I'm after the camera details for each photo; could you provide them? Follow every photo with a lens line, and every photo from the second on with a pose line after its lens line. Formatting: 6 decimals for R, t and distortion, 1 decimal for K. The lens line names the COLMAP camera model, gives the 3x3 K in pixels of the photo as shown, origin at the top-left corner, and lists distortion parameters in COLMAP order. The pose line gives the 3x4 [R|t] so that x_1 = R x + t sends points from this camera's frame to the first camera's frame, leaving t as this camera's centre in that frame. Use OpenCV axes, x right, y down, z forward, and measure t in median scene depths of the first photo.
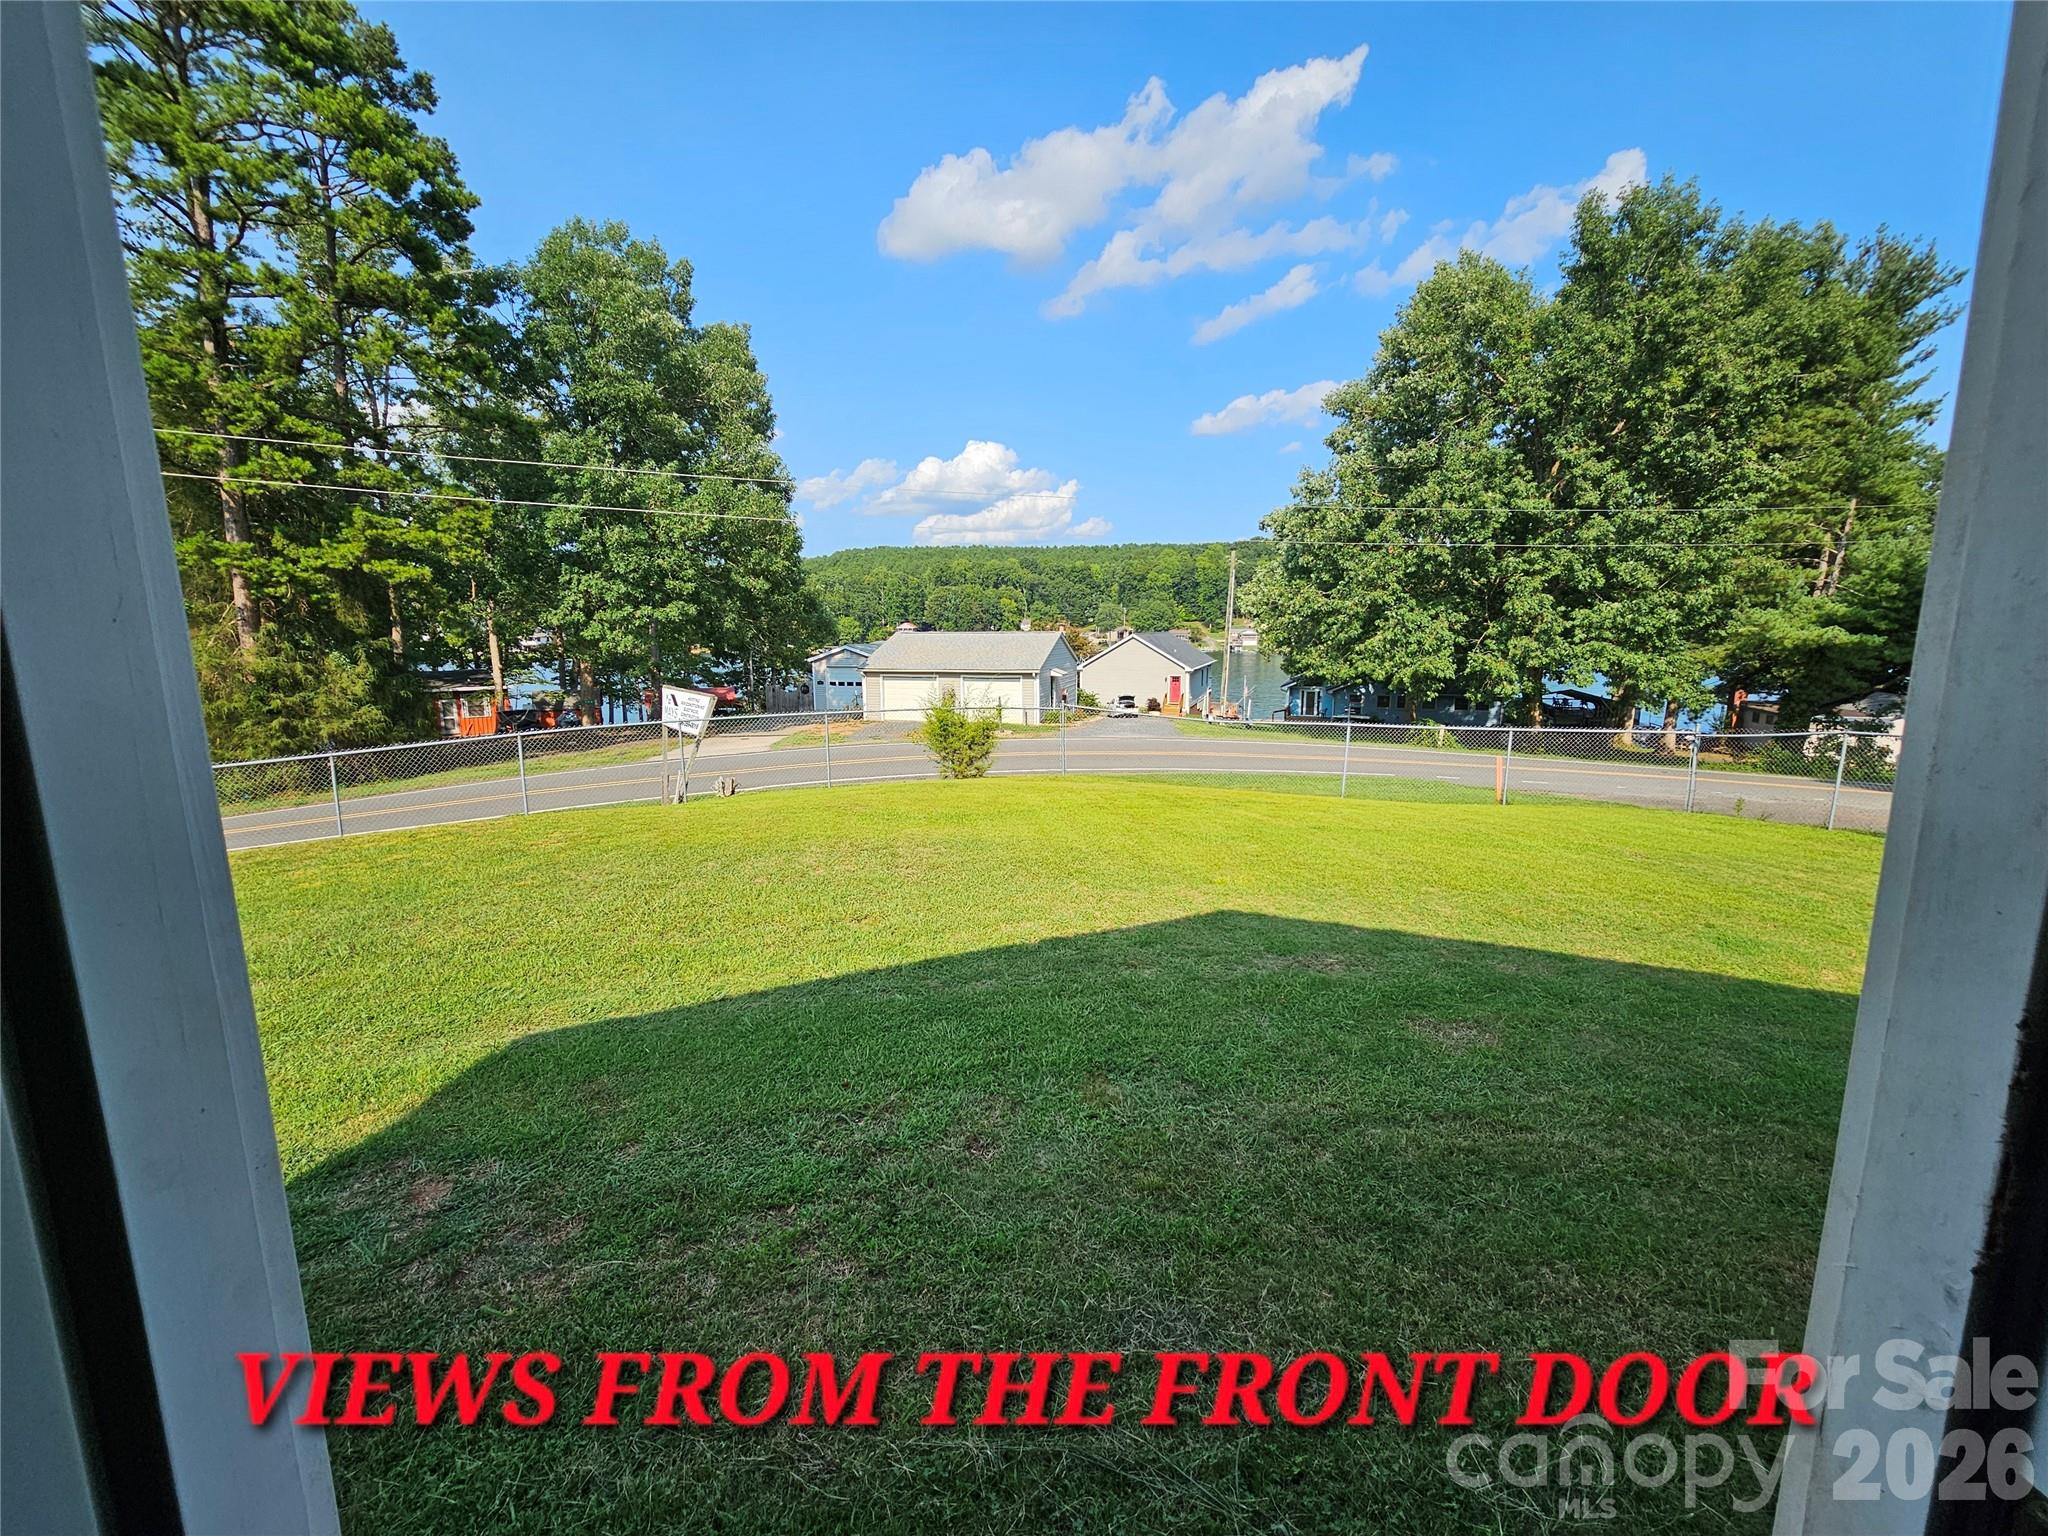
lens RADIAL K [[857.5, 0, 1024.0], [0, 857.5, 768.0], [0, 0, 1]] dist [-0.006803, 0.004473]
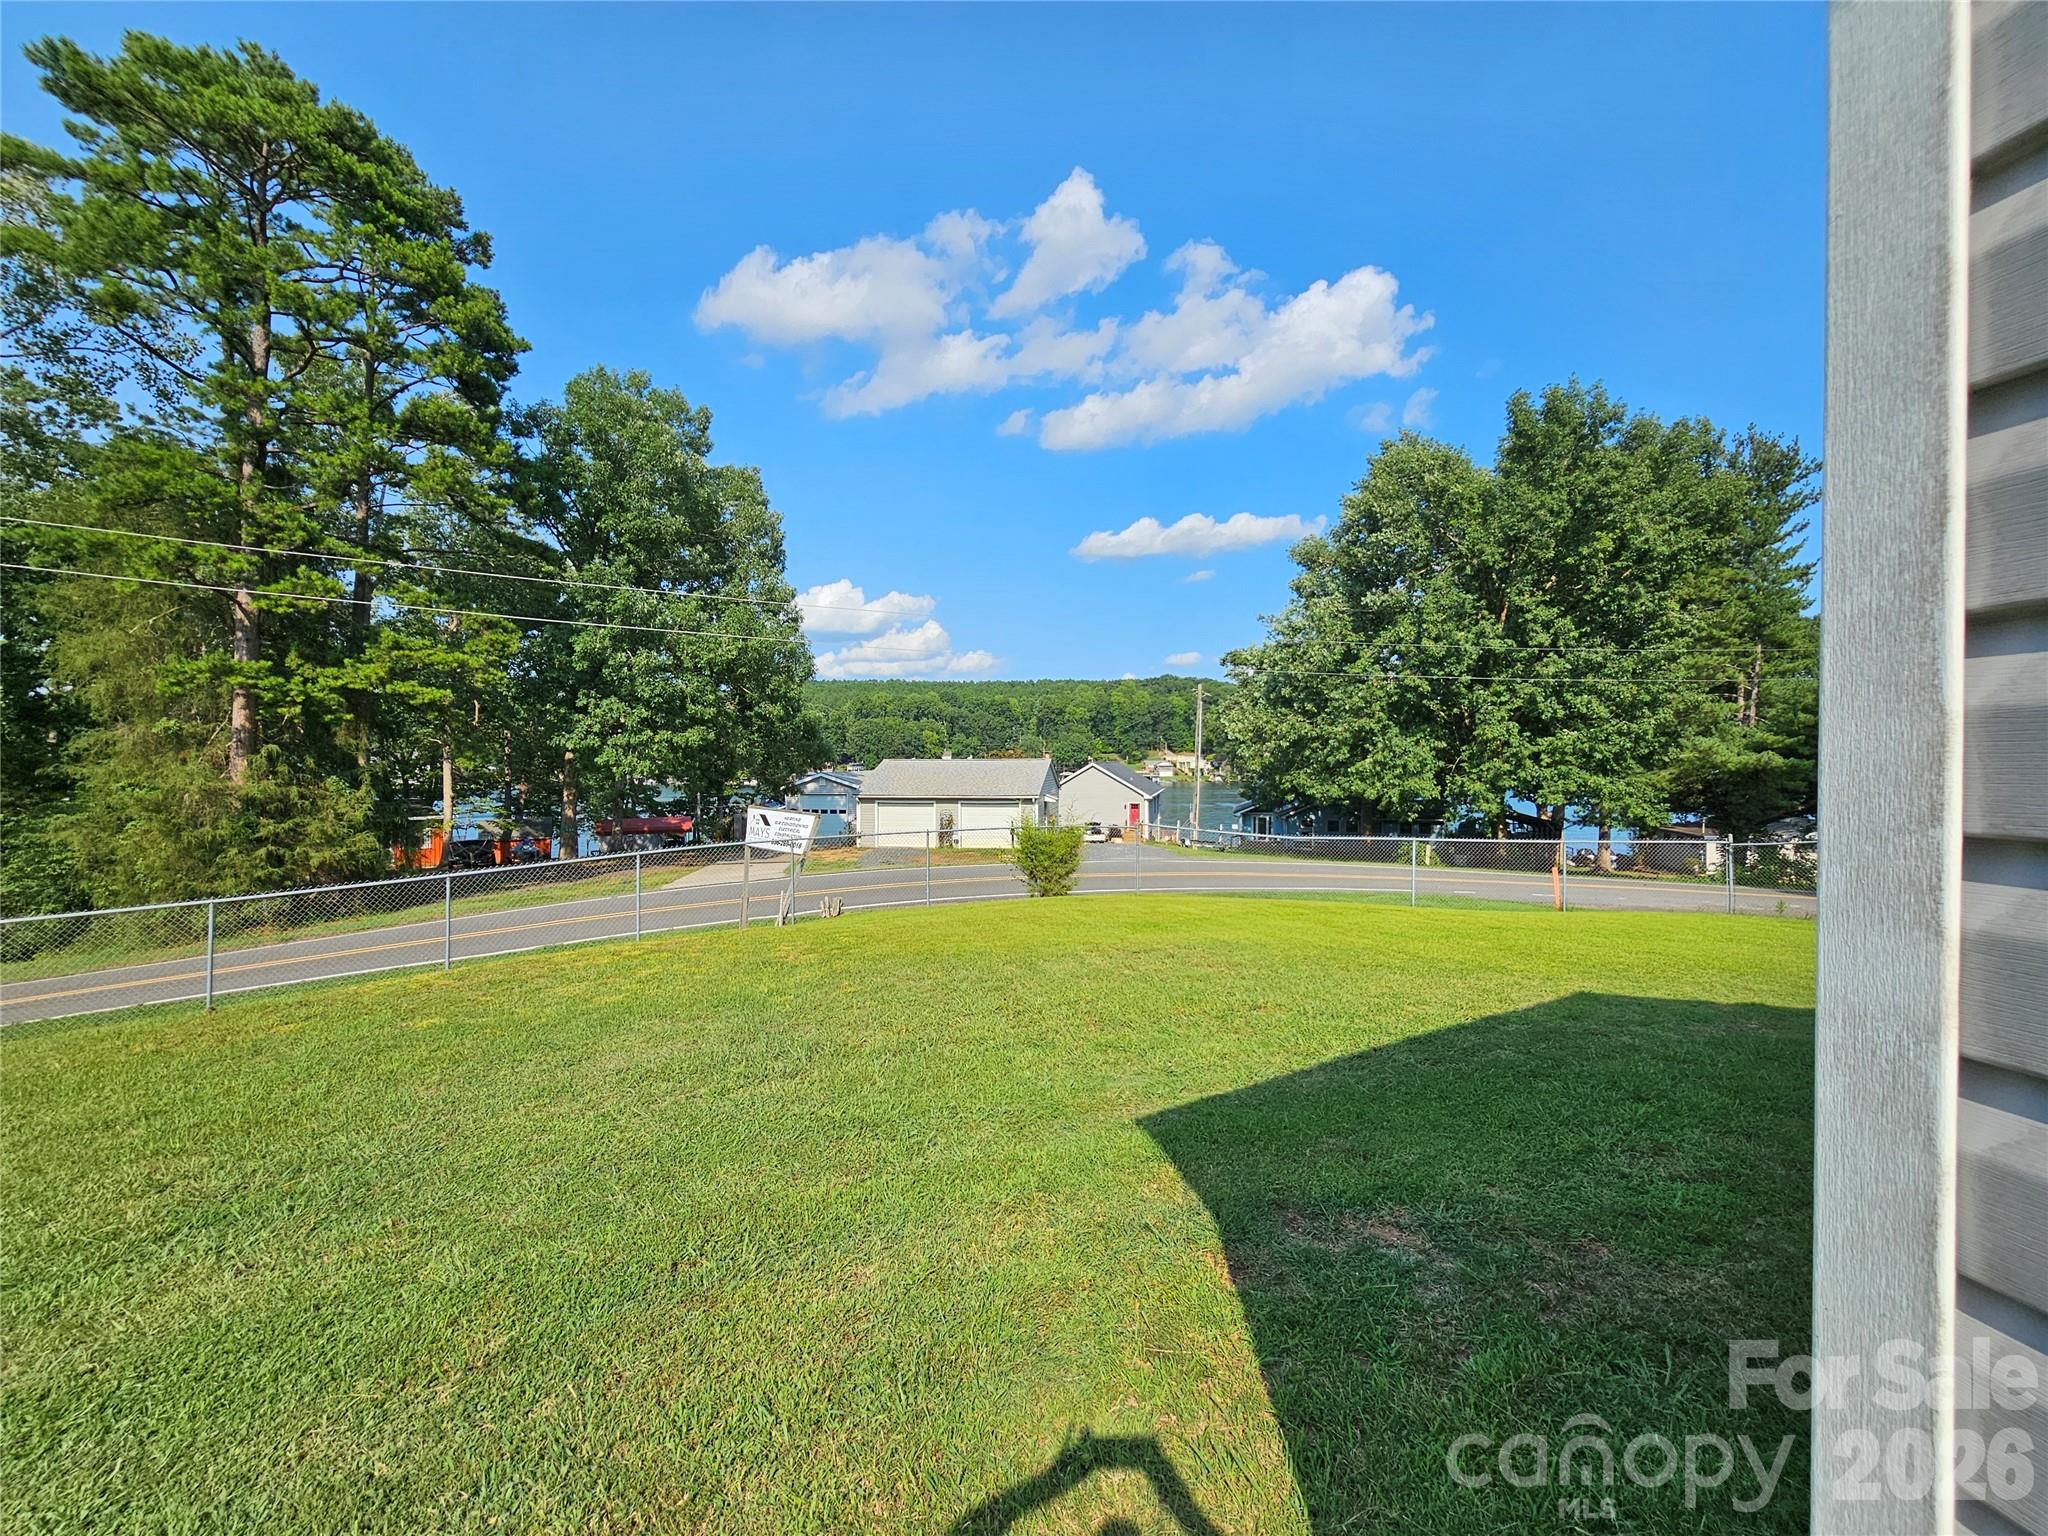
lens RADIAL K [[857.5, 0, 1024.0], [0, 857.5, 768.0], [0, 0, 1]] dist [-0.006803, 0.004473]
pose [[0.994570, -0.000104, 0.104066, -0.134415], [0.015951, 0.988335, -0.151458, 0.009796], [-0.102836, 0.152296, 0.982970, -0.005627]]
